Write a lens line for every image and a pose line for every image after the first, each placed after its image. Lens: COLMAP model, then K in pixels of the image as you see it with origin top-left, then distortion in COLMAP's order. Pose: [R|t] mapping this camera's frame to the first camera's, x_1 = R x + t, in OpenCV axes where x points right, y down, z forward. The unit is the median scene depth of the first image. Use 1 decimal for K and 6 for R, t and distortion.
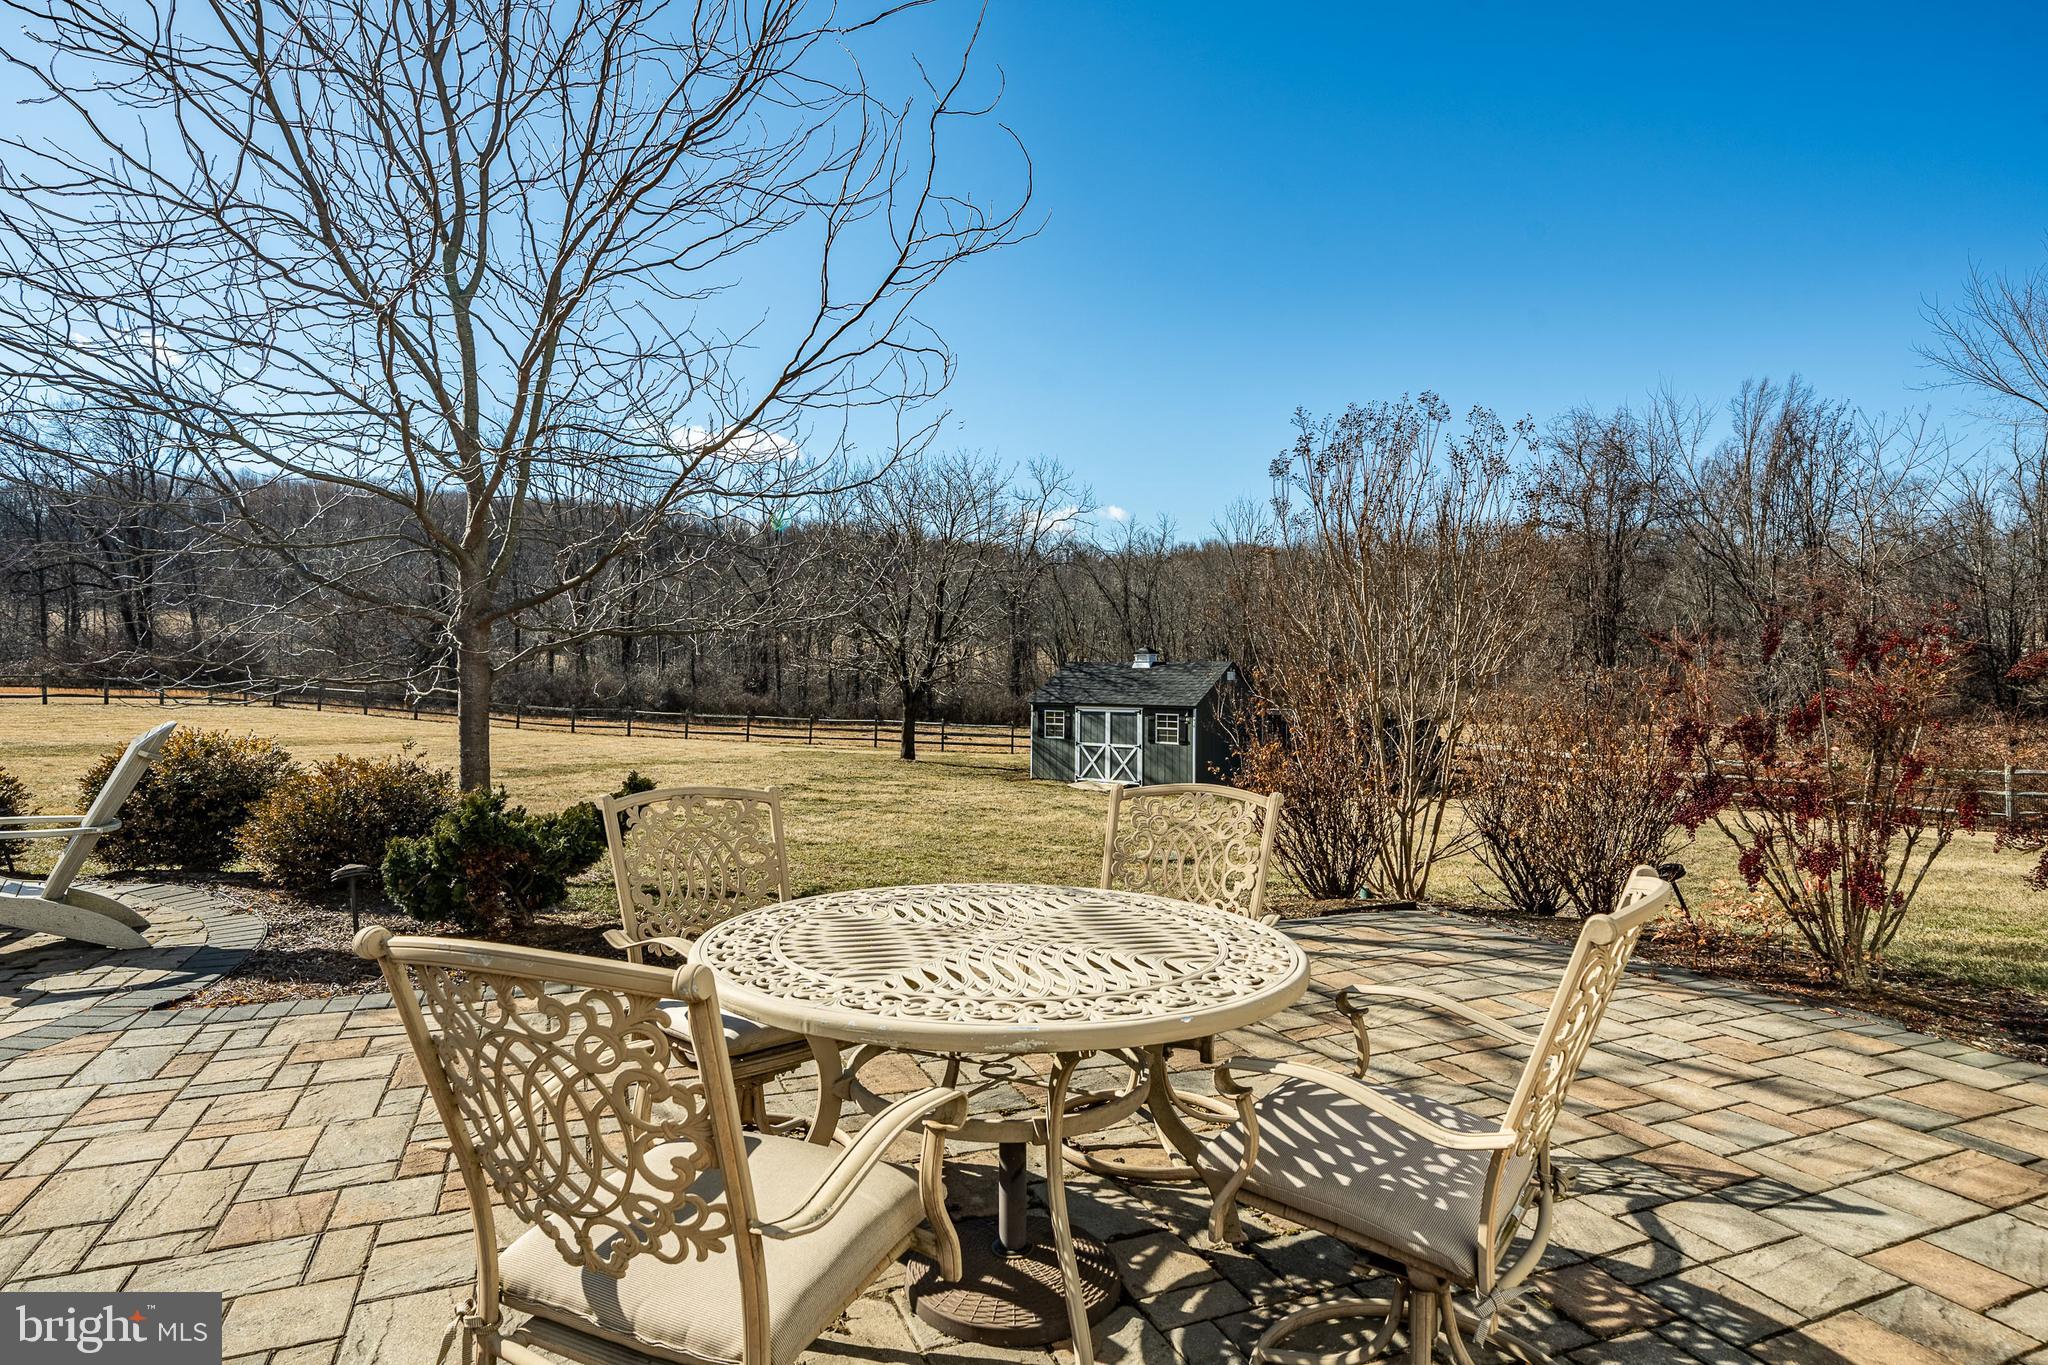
lens RADIAL K [[1071.5, 0, 999.4], [0, 1071.5, 633.6], [0, 0, 1]] dist [0.018155, -0.001321]
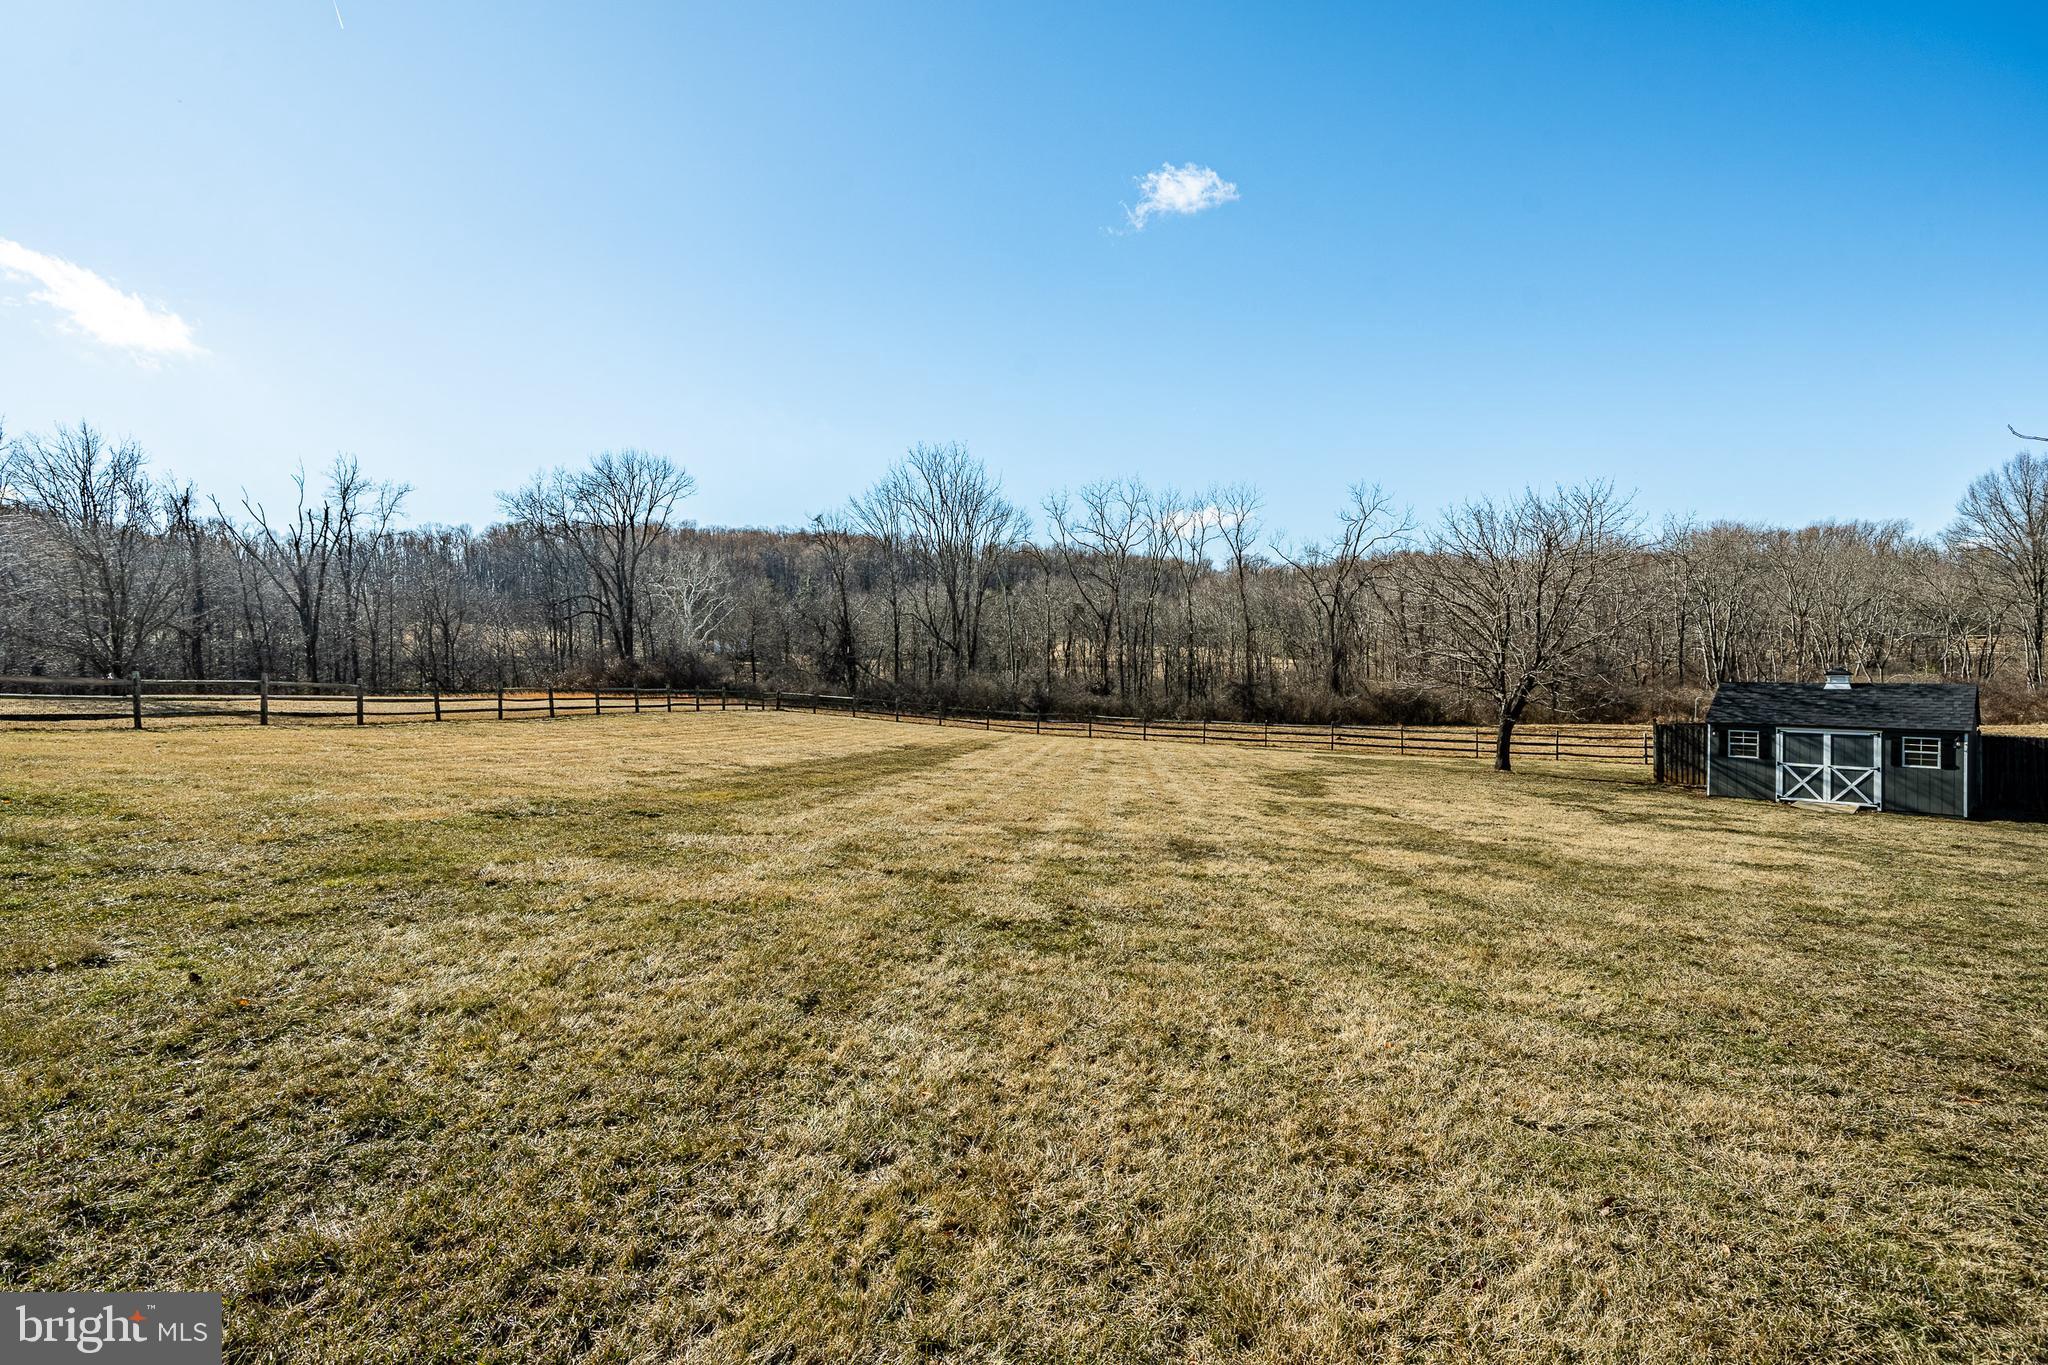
lens RADIAL K [[908.3, 0, 1014.8], [0, 908.3, 684.0], [0, 0, 1]] dist [-0.003370, -0.000206]
pose [[0.983446, -0.004583, -0.181143, -0.474505], [0.013761, 0.998682, 0.049439, -0.025413], [0.180677, -0.051113, 0.982213, 0.024848]]
